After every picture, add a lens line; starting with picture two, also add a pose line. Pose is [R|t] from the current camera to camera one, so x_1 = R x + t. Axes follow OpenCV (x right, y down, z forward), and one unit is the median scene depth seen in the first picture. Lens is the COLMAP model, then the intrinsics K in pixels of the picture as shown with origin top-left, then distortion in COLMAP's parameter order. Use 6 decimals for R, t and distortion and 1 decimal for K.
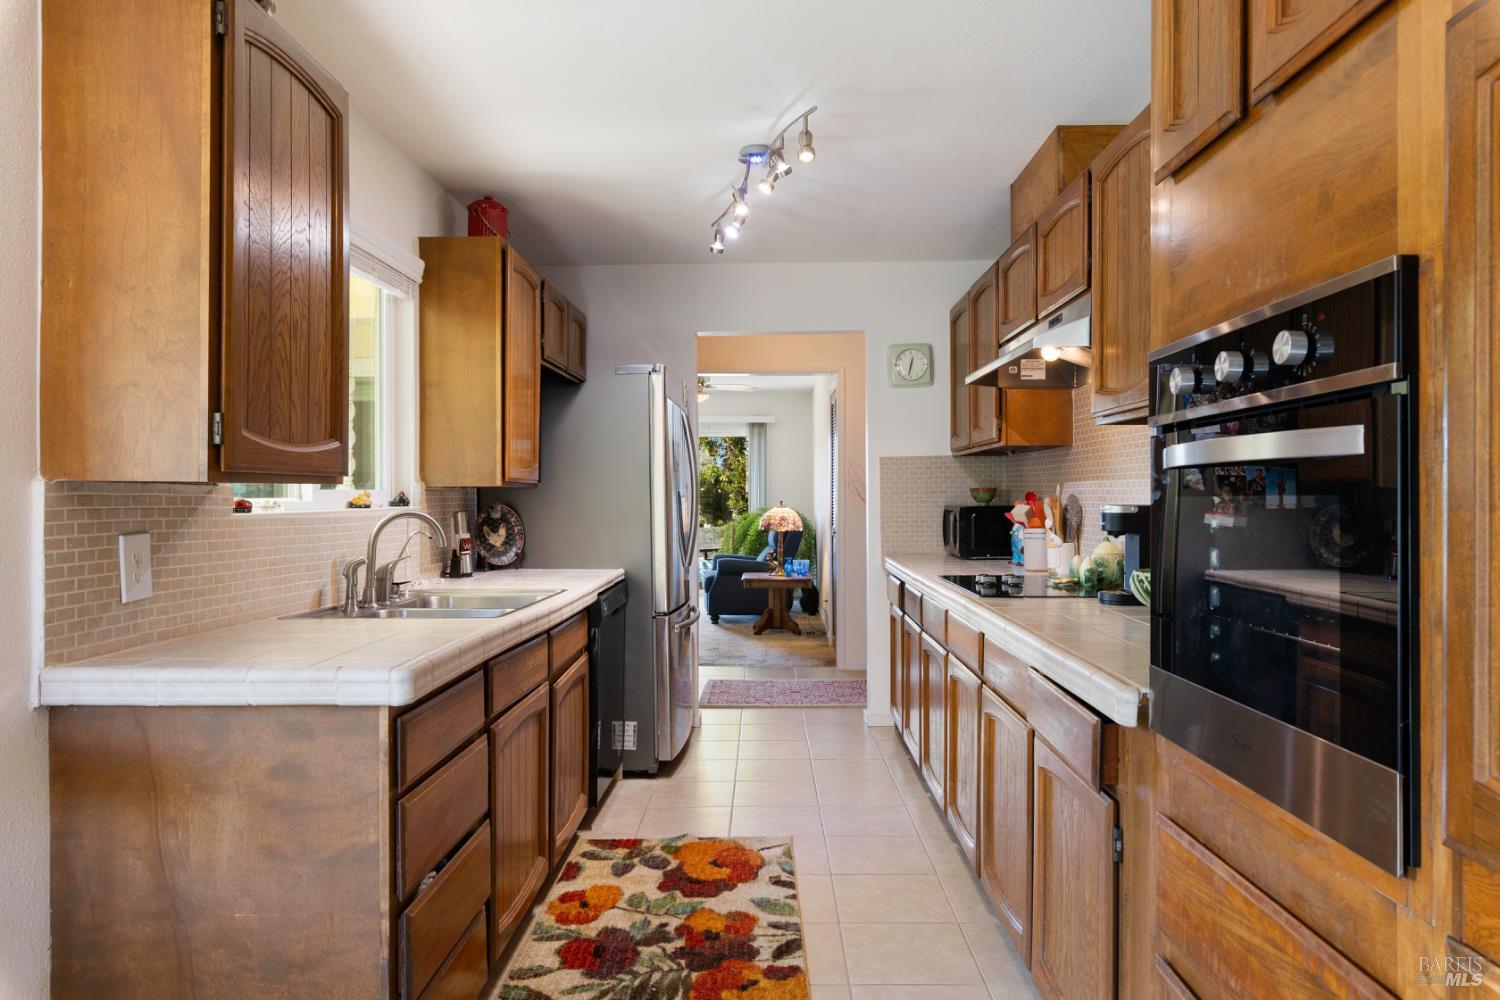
lens RADIAL K [[951.1, 0, 752.1], [0, 951.1, 499.0], [0, 0, 1]] dist [0.006241, 0.001833]
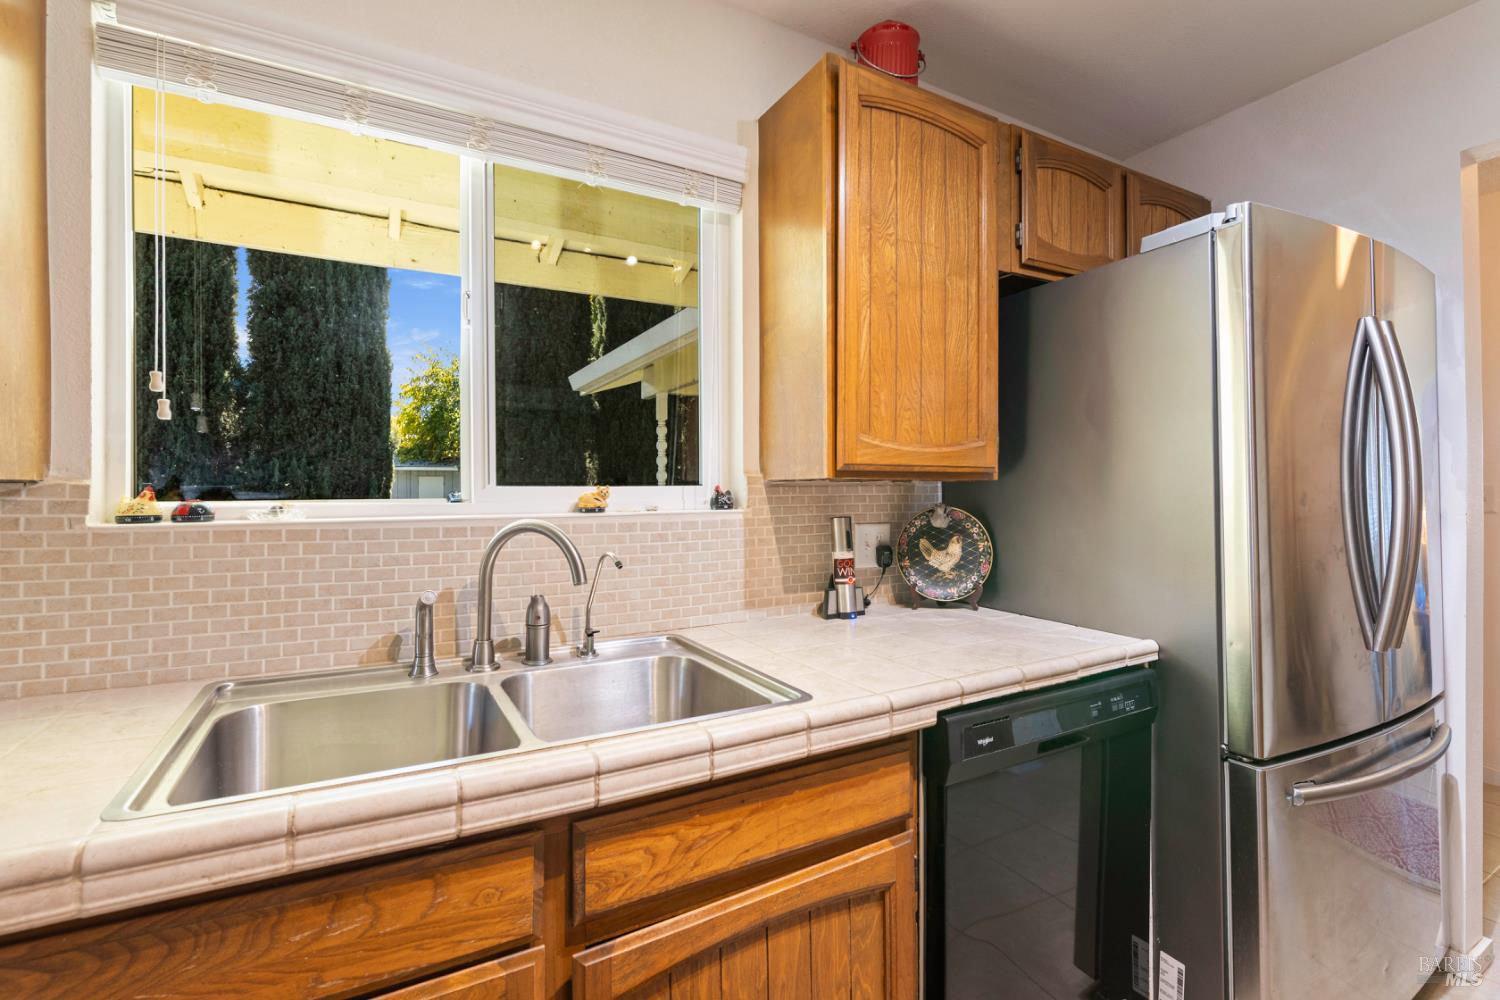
lens RADIAL K [[672.4, 0, 749.7], [0, 672.4, 491.0], [0, 0, 1]] dist [0.001512, 0.000141]
pose [[0.517191, -0.001518, -0.855869, 0.056710], [0.000284, 0.999999, -0.001603, -0.004011], [0.855870, 0.000586, 0.517191, 0.653205]]
